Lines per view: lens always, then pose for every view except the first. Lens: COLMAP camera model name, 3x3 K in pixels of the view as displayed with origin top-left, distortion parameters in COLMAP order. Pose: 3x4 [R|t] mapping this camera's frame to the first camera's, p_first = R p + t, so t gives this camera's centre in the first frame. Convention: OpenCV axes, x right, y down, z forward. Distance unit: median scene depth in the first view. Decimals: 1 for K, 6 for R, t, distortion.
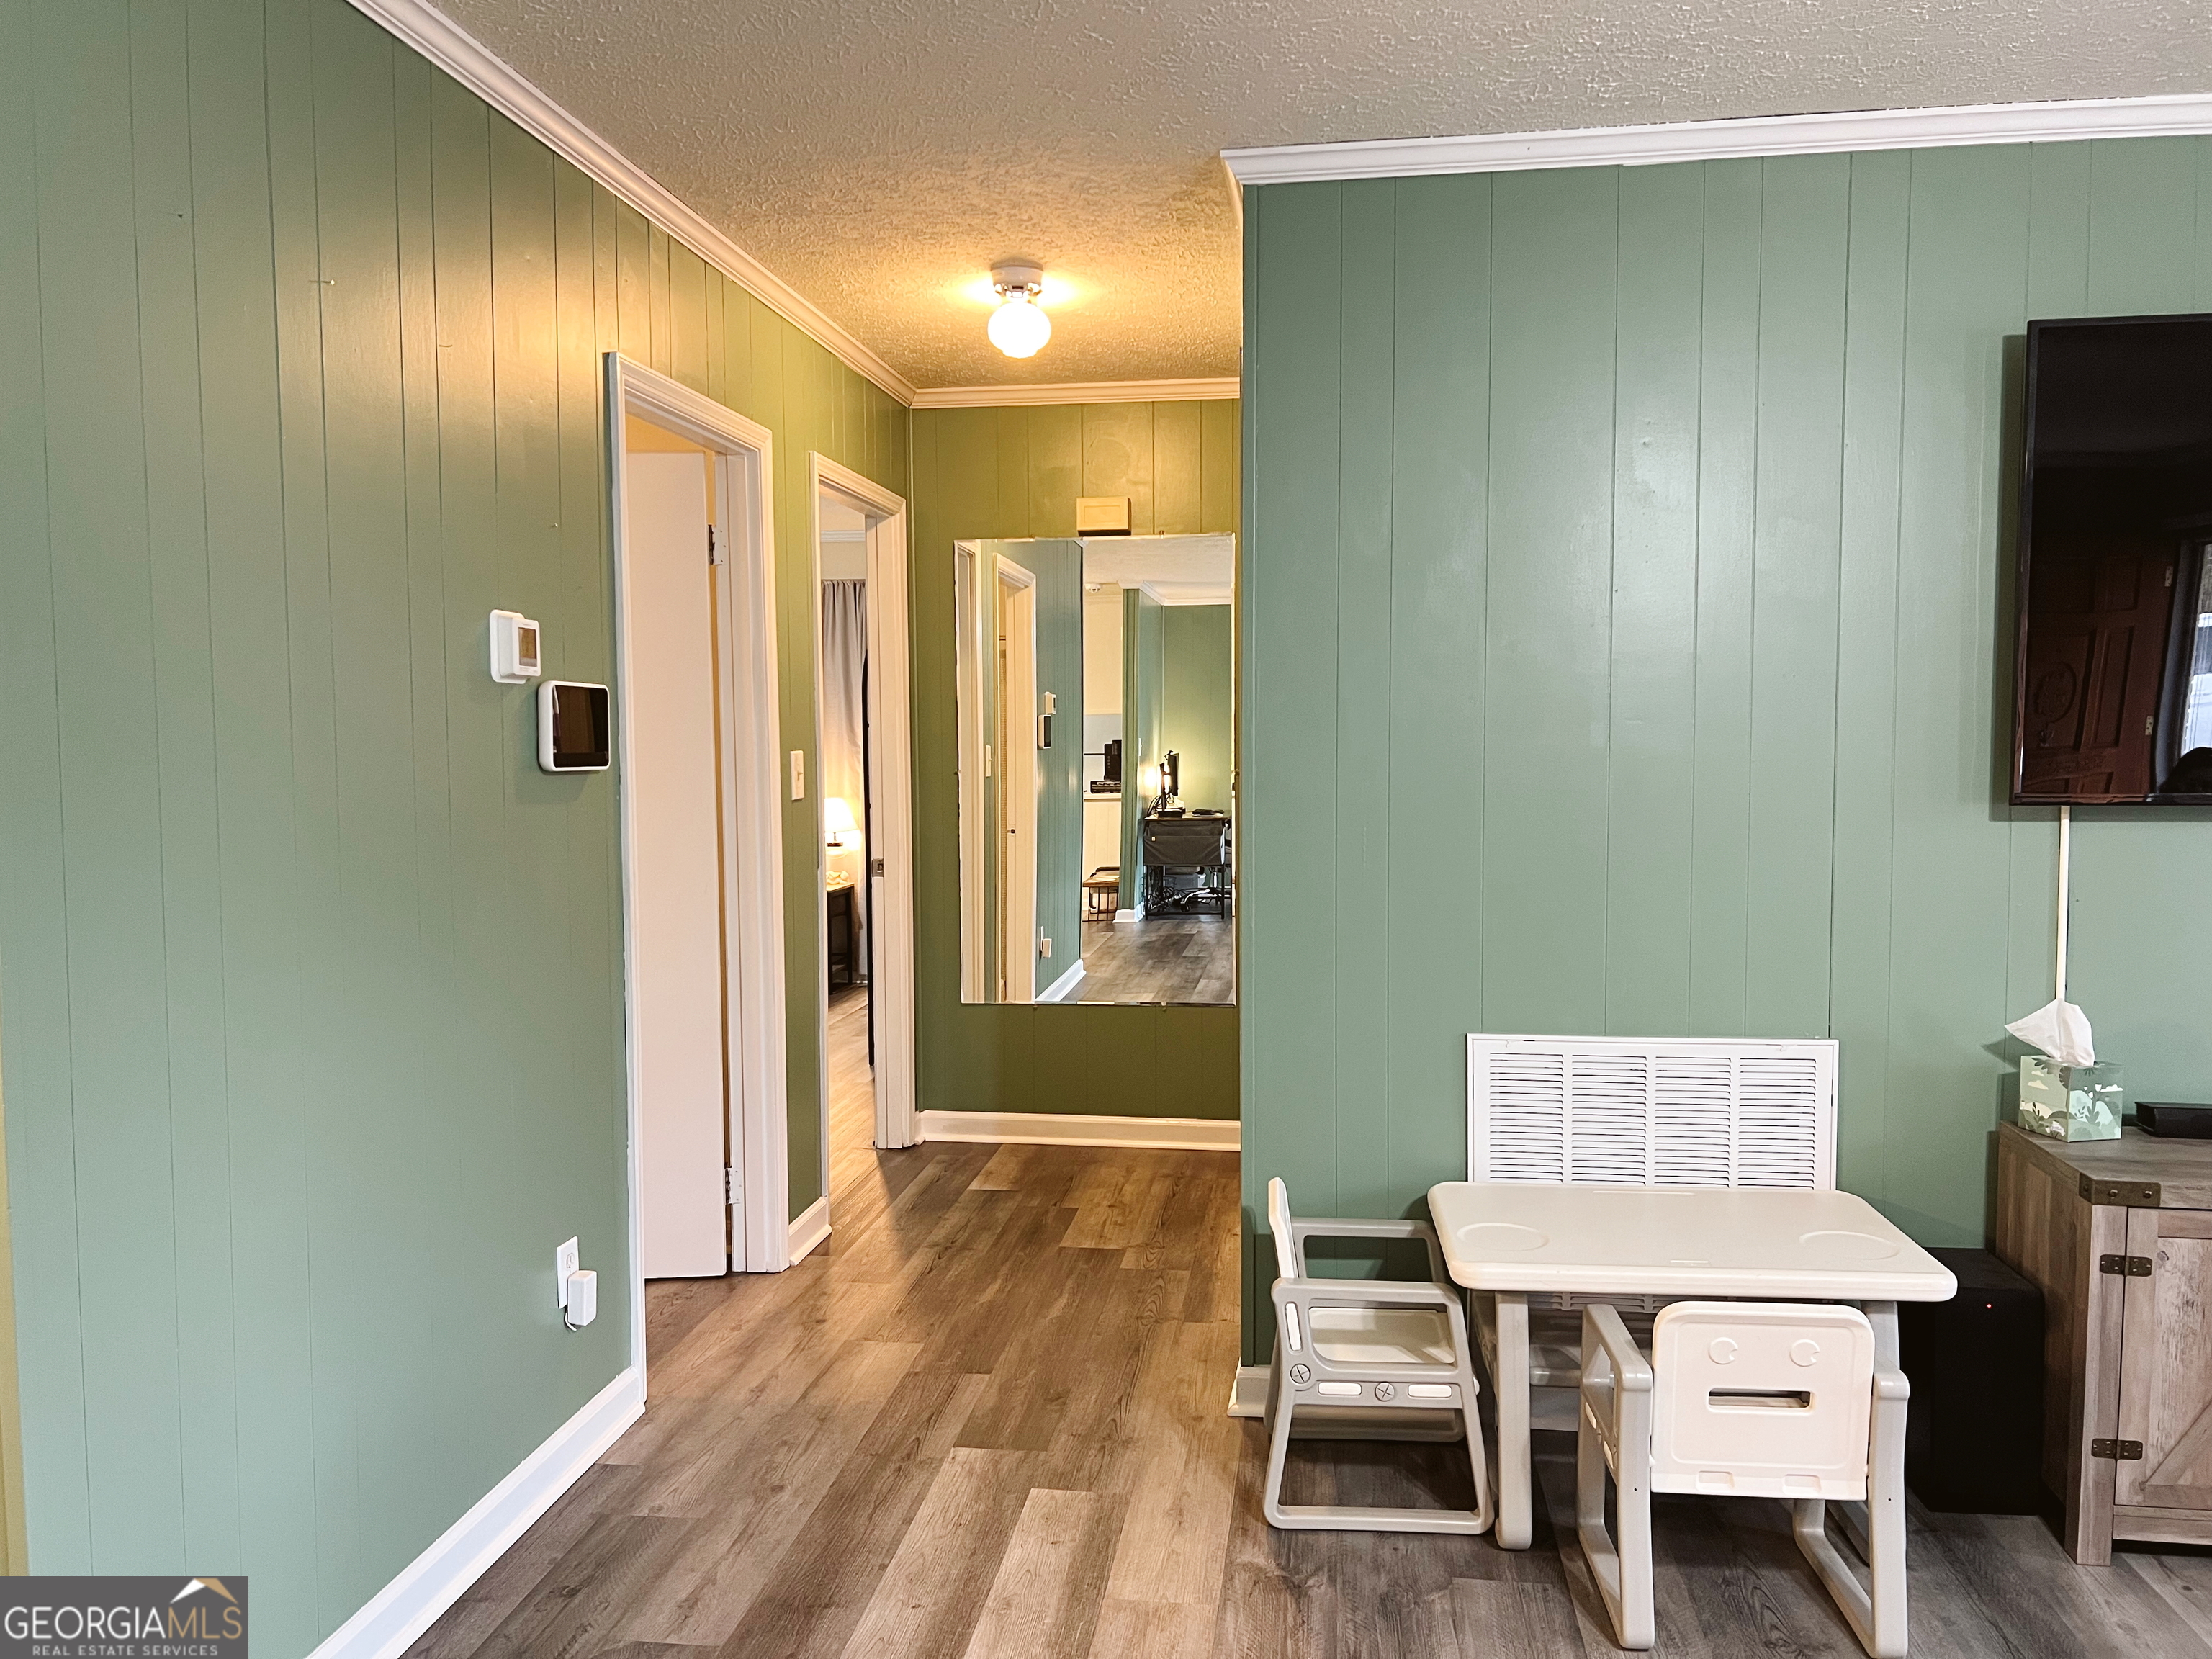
lens RADIAL K [[1660.2, 0, 1099.9], [0, 1660.2, 830.5], [0, 0, 1]] dist [0.061130, -0.078213]
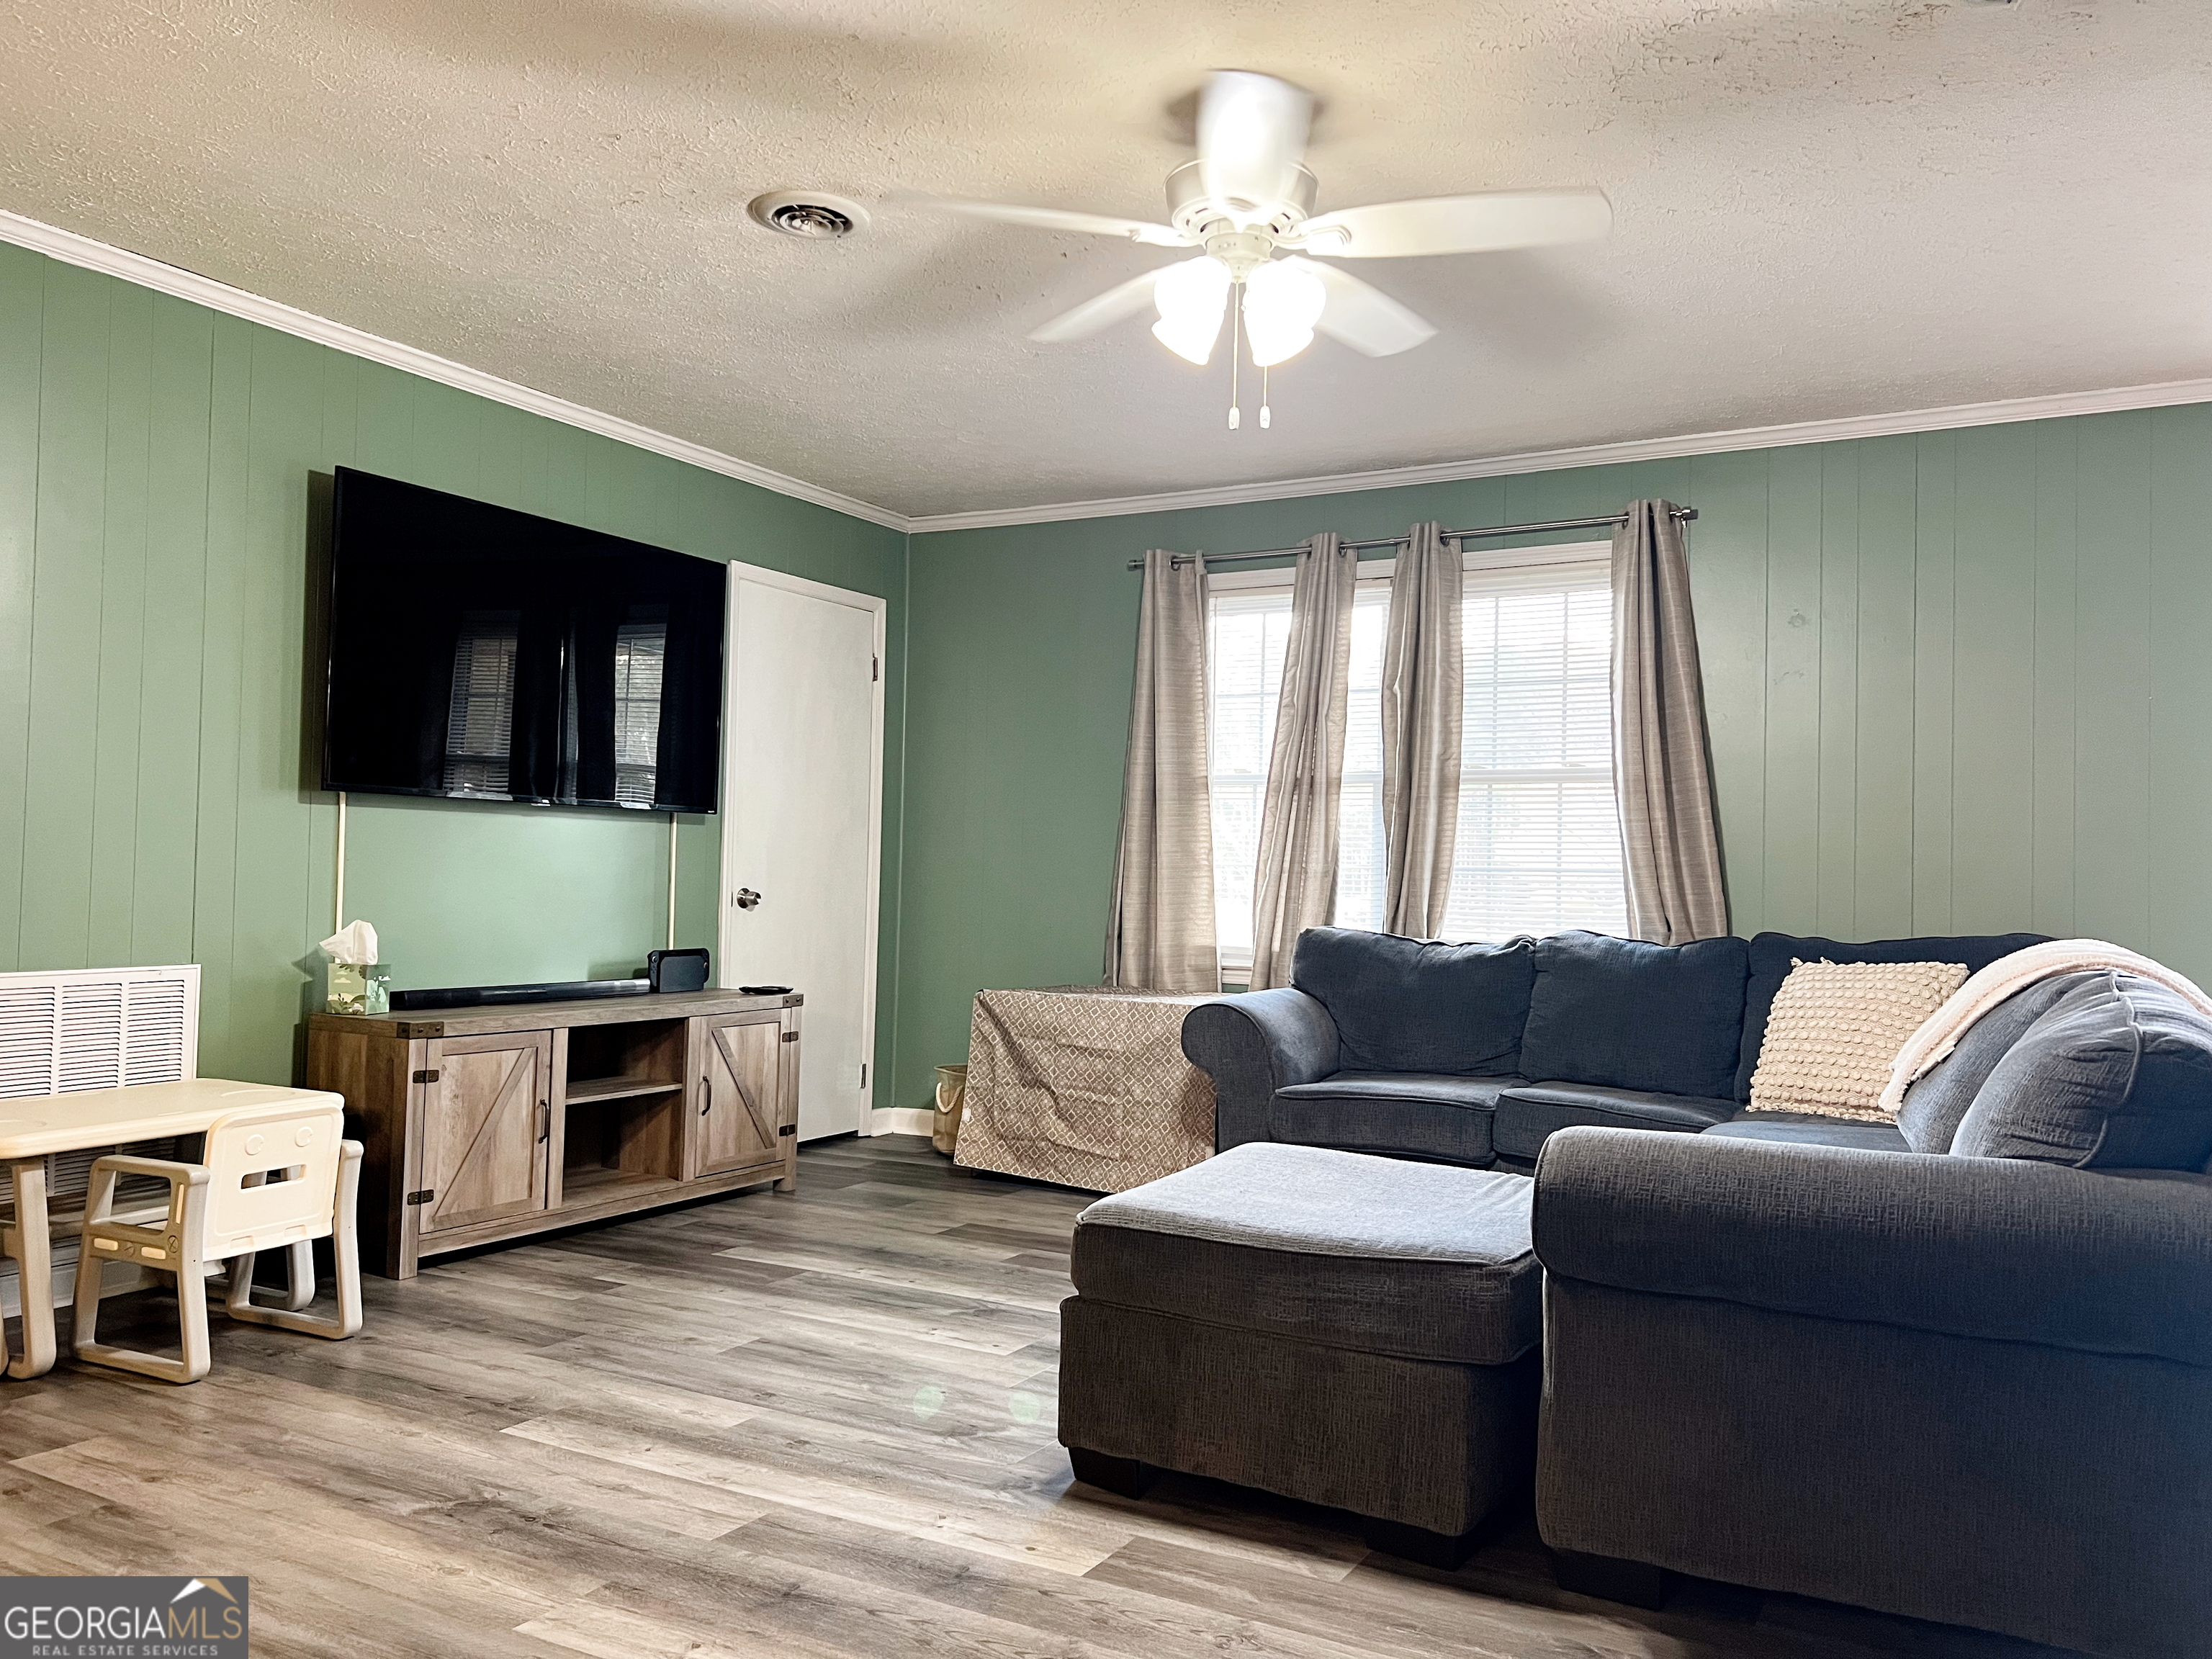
lens RADIAL K [[1660.2, 0, 1099.9], [0, 1660.2, 830.5], [0, 0, 1]] dist [0.061130, -0.078213]
pose [[0.351008, 0.041958, 0.935432, -0.593551], [0.031535, 0.997899, -0.056593, 0.126349], [-0.935841, 0.049363, 0.348947, -0.138453]]
